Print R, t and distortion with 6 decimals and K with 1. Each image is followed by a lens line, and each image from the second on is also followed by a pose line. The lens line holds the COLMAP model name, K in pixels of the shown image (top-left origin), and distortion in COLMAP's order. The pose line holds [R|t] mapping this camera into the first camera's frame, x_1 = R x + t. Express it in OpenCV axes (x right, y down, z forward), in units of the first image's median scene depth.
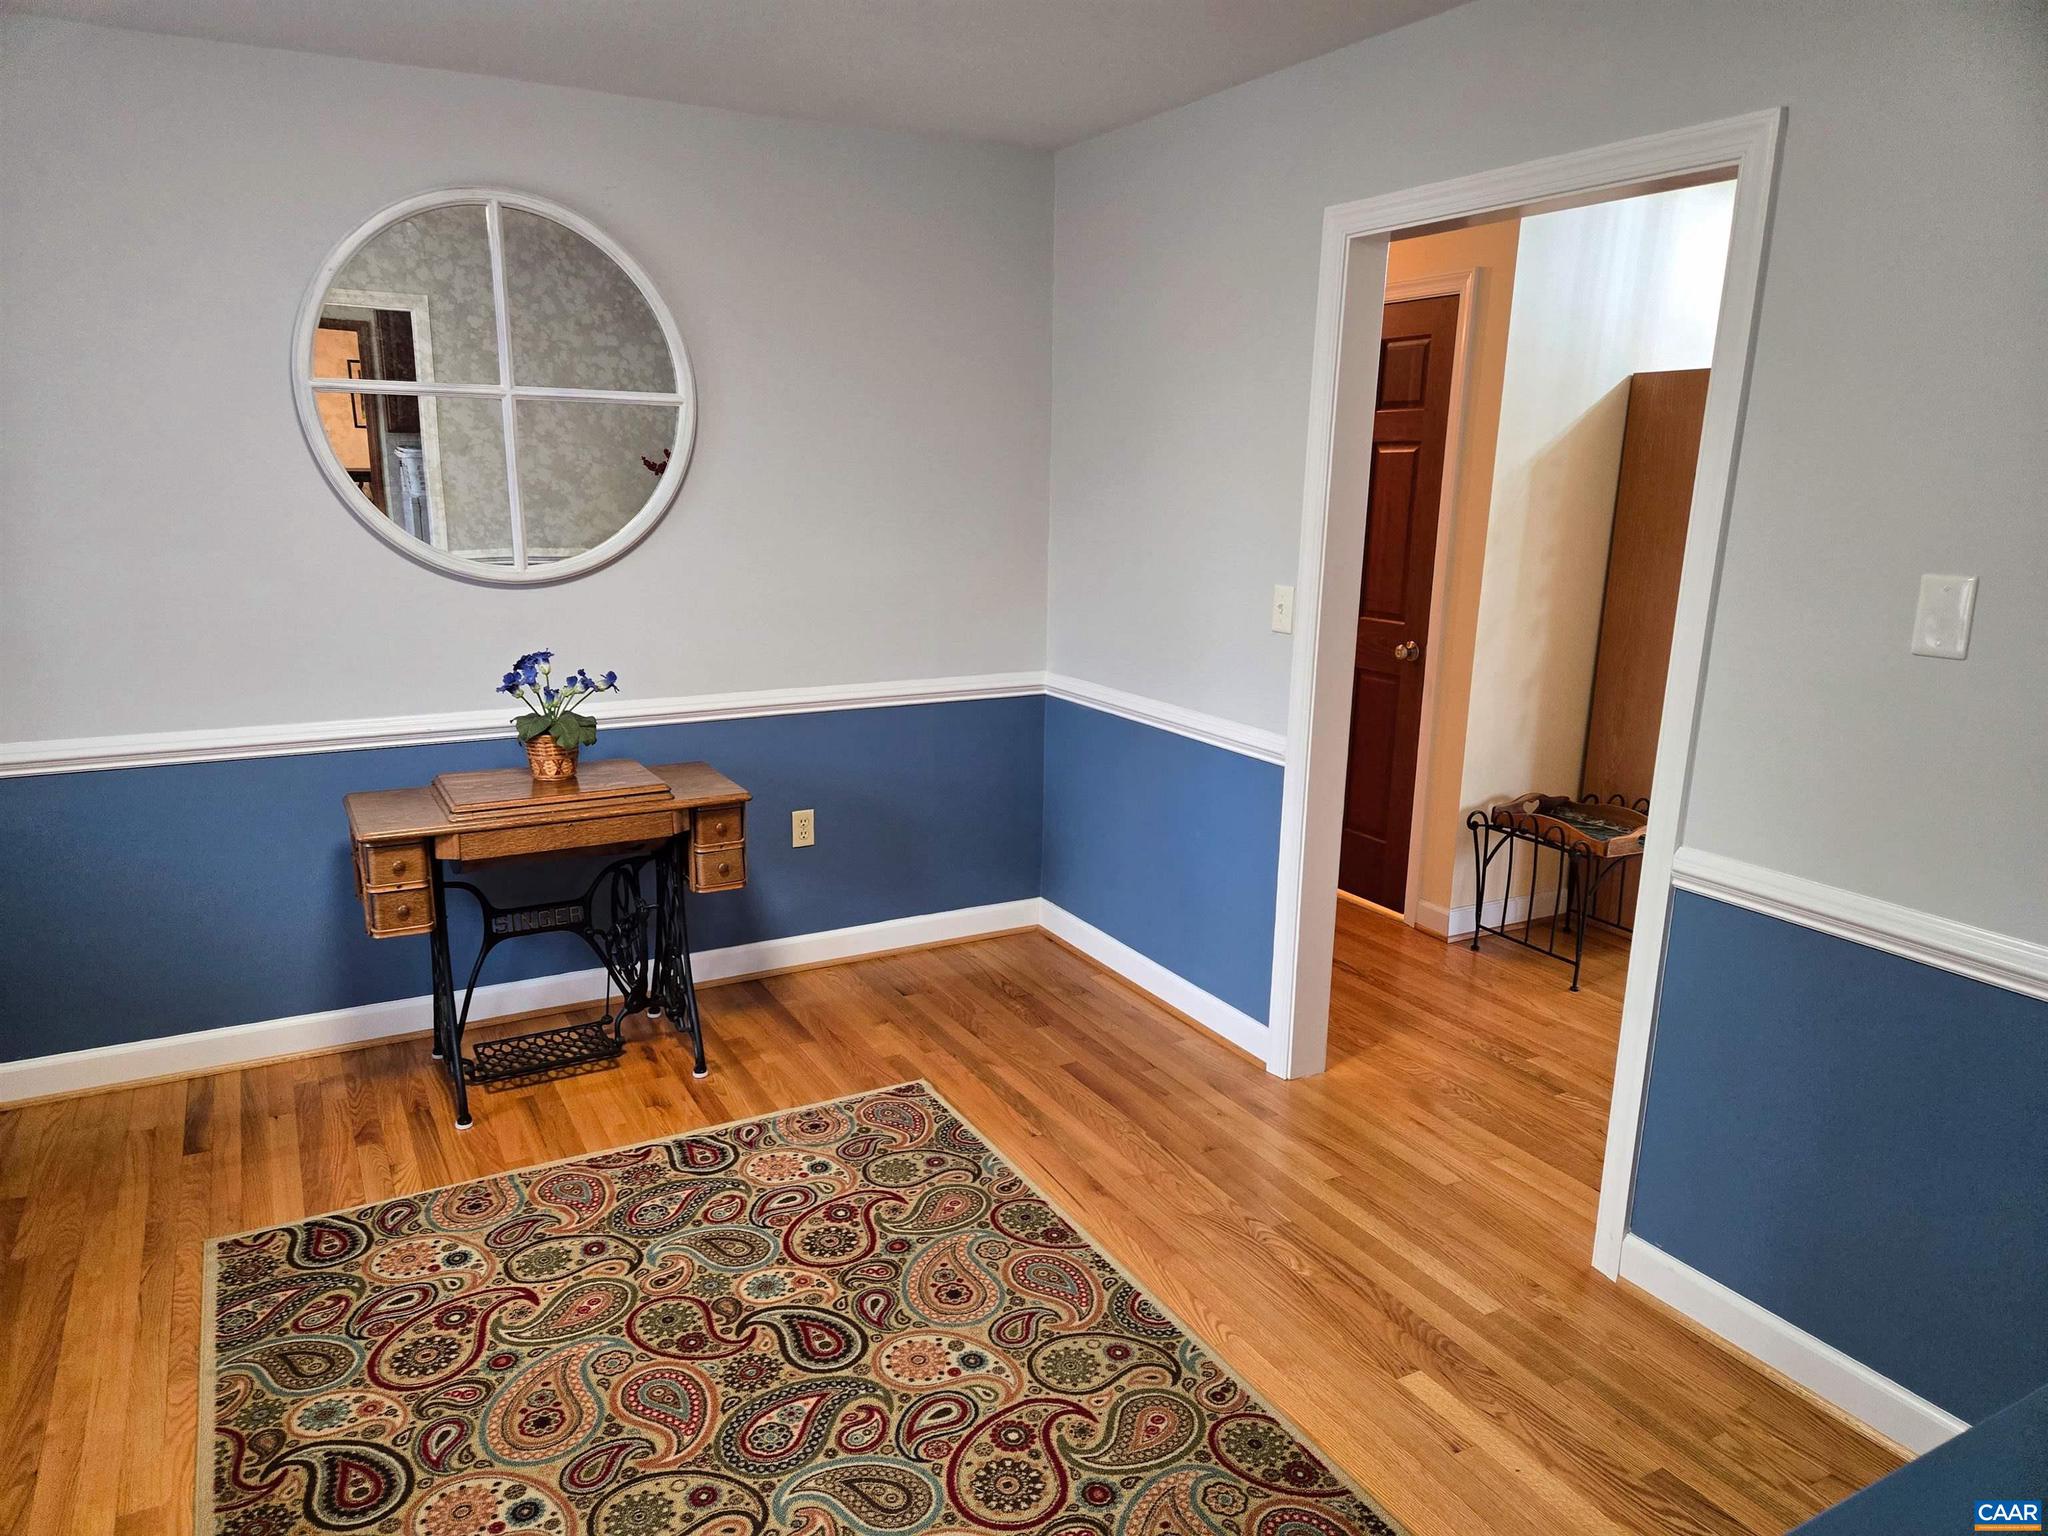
lens RADIAL K [[1356.9, 0, 1013.9], [0, 1356.9, 787.7], [0, 0, 1]] dist [0.088434, -0.084308]
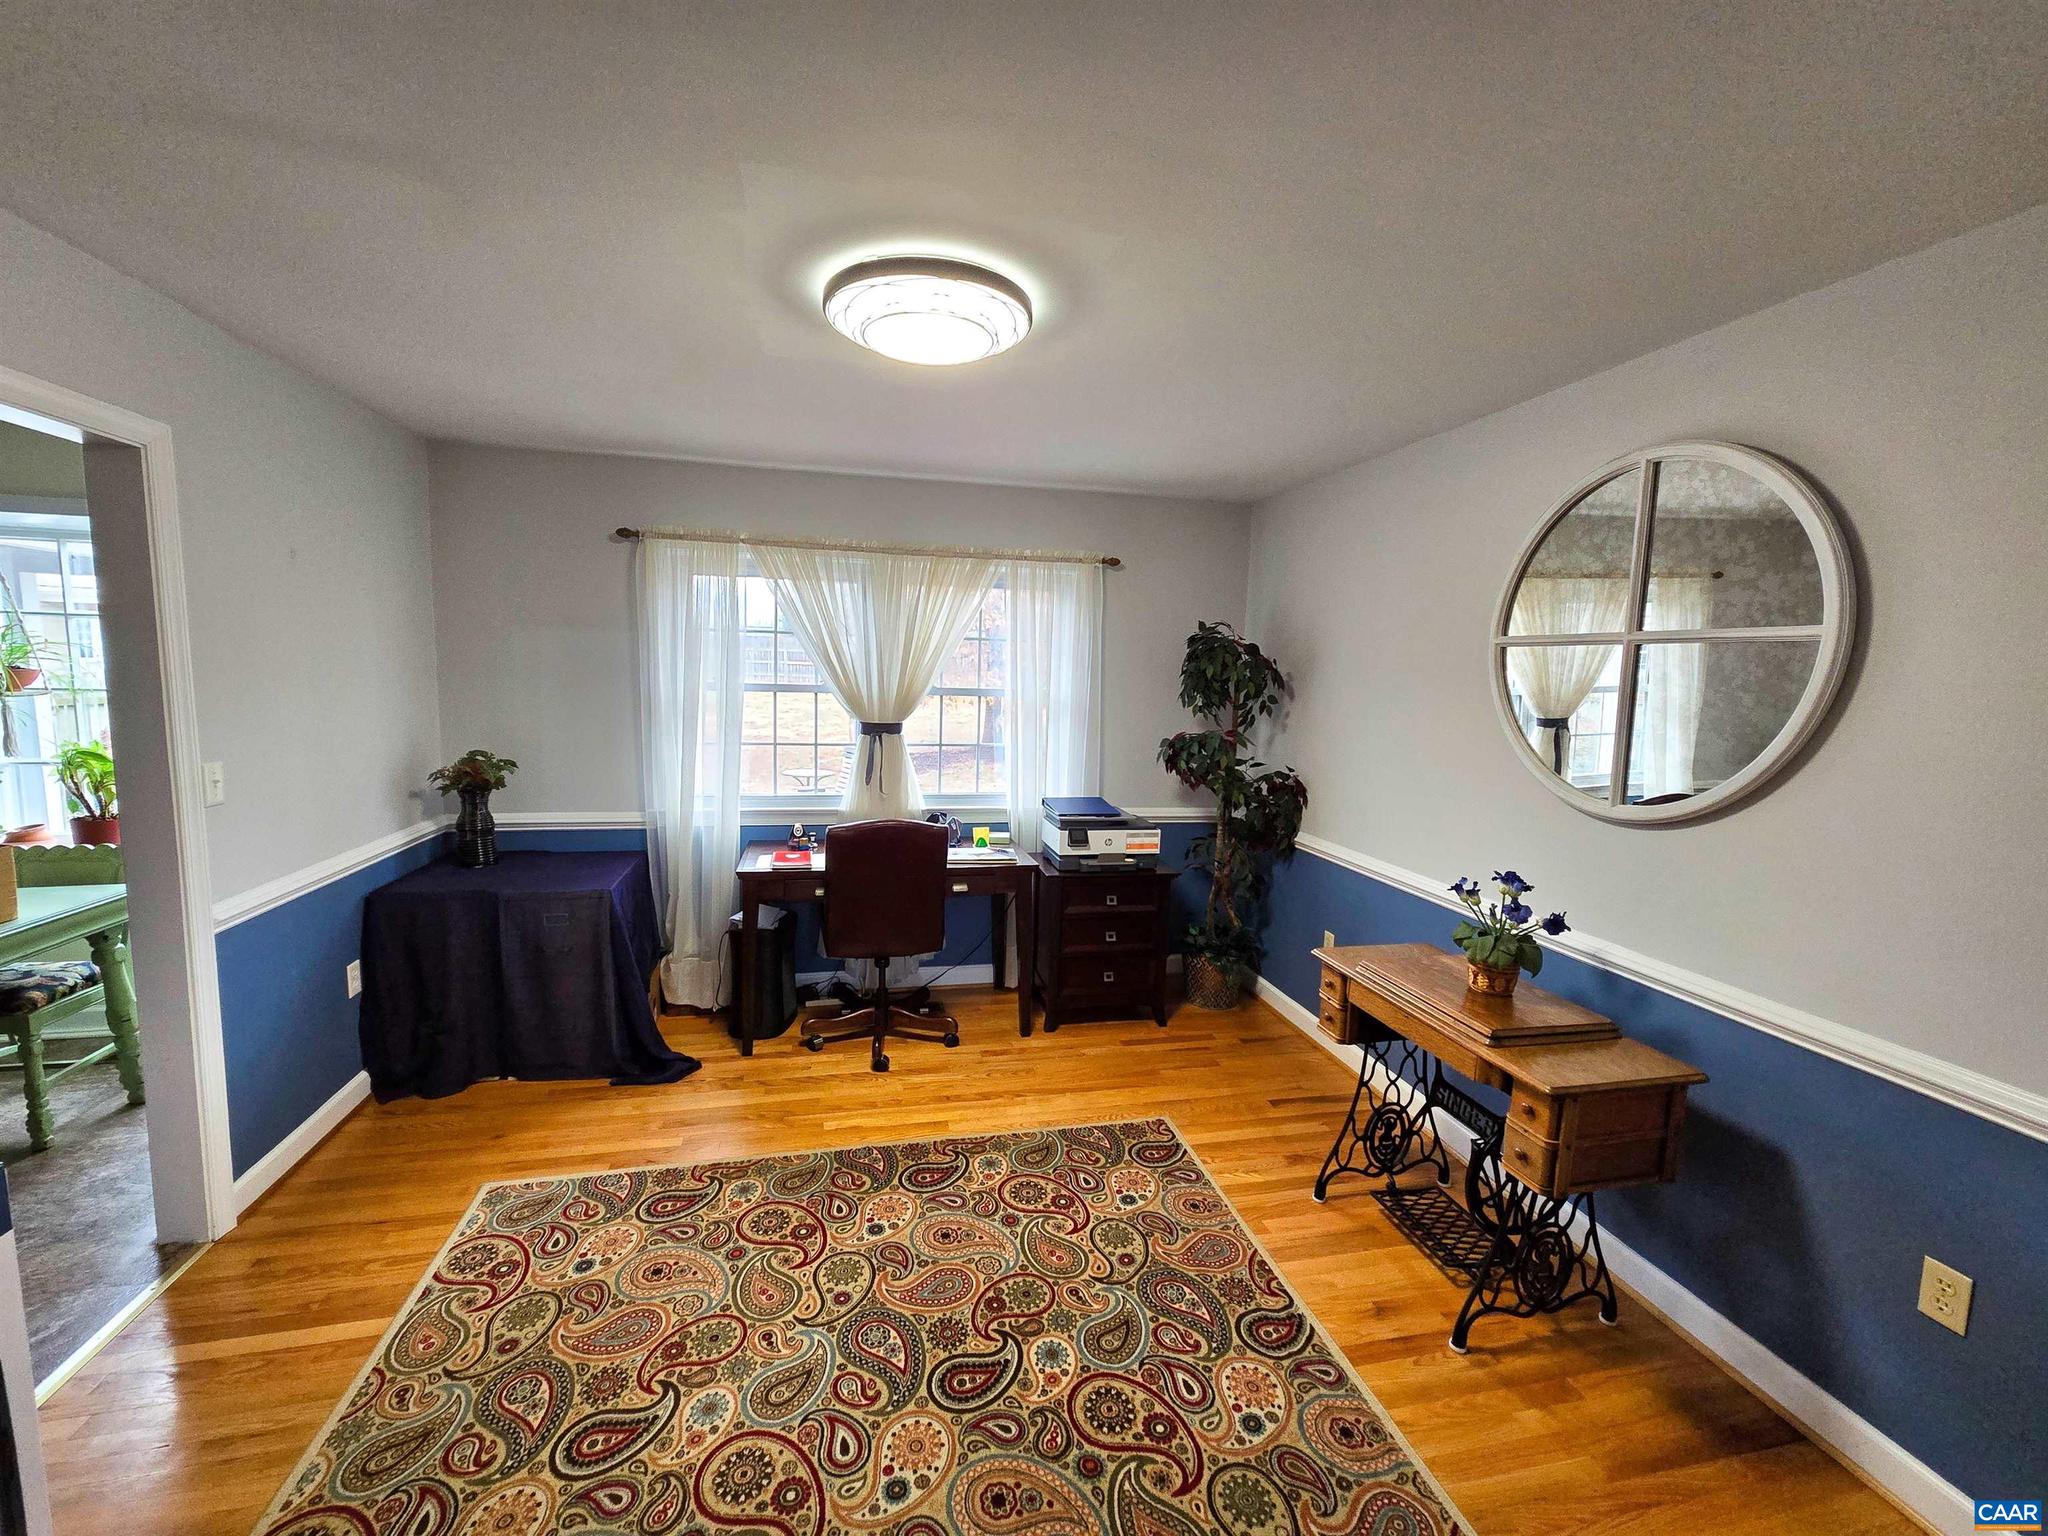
lens RADIAL K [[845.7, 0, 1012.3], [0, 845.7, 758.2], [0, 0, 1]] dist [-0.000189, 0.000156]
pose [[-0.290358, 0.078227, -0.953715, 0.524733], [-0.259313, 0.952929, 0.157110, -0.254548], [0.921113, 0.292929, -0.256405, 1.072718]]
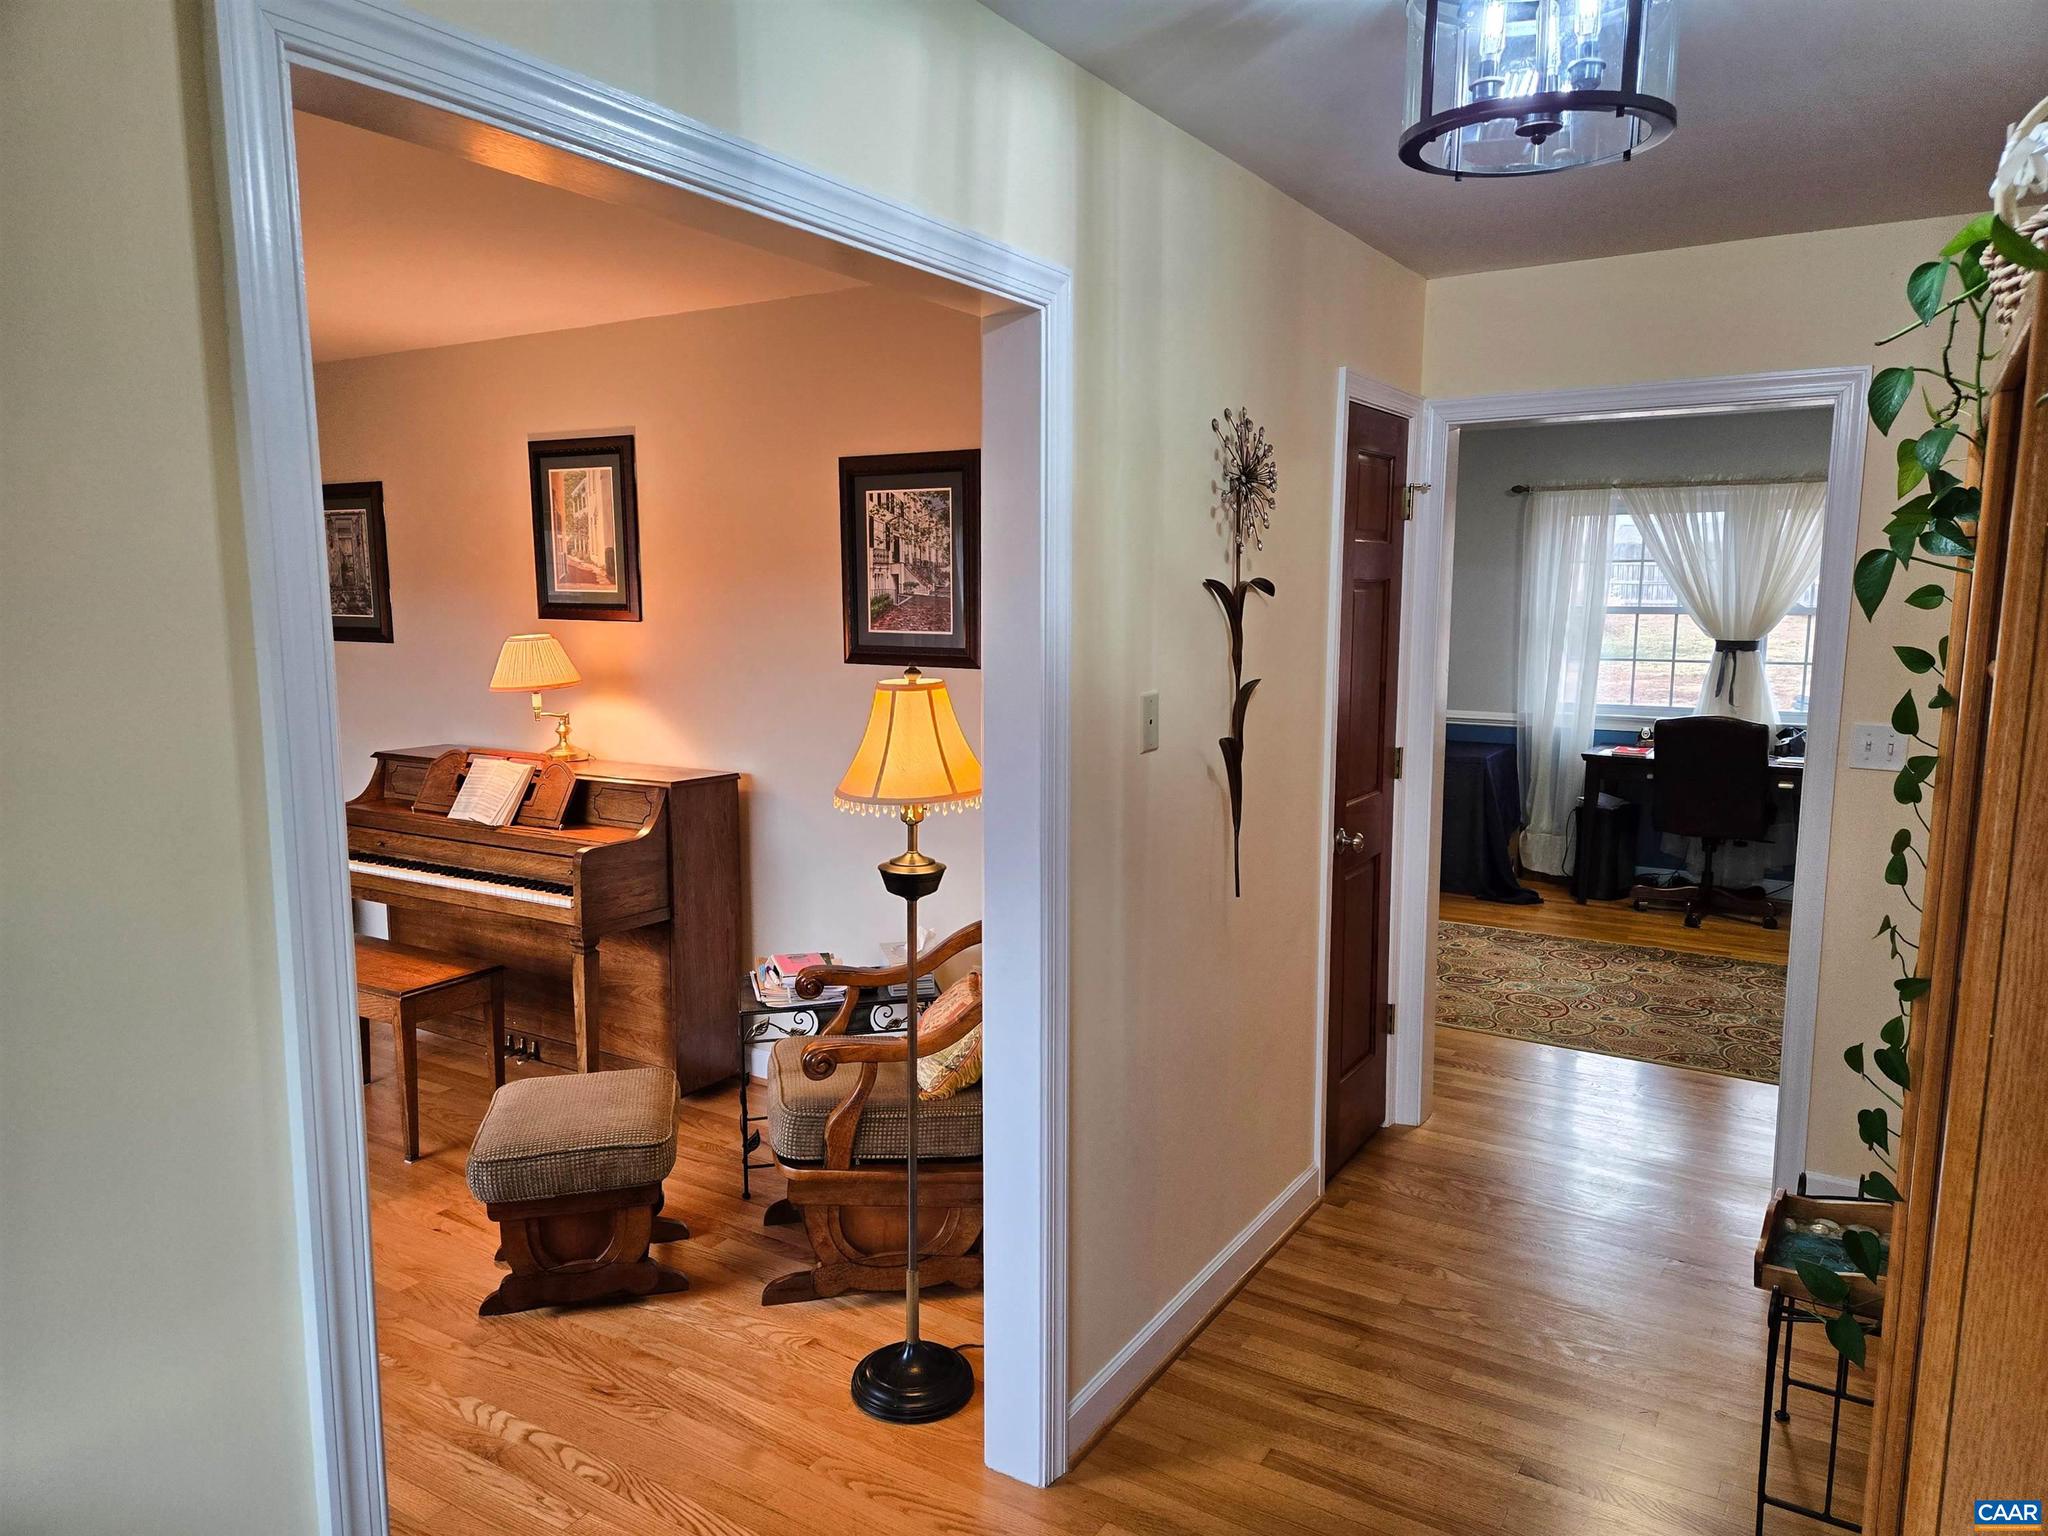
lens RADIAL K [[1356.9, 0, 1013.9], [0, 1356.9, 787.7], [0, 0, 1]] dist [0.088434, -0.084308]
pose [[-0.880942, 0.057348, -0.469737, 1.702907], [-0.123902, 0.930050, 0.345911, -0.514453], [0.456717, 0.362929, -0.812214, 2.131062]]
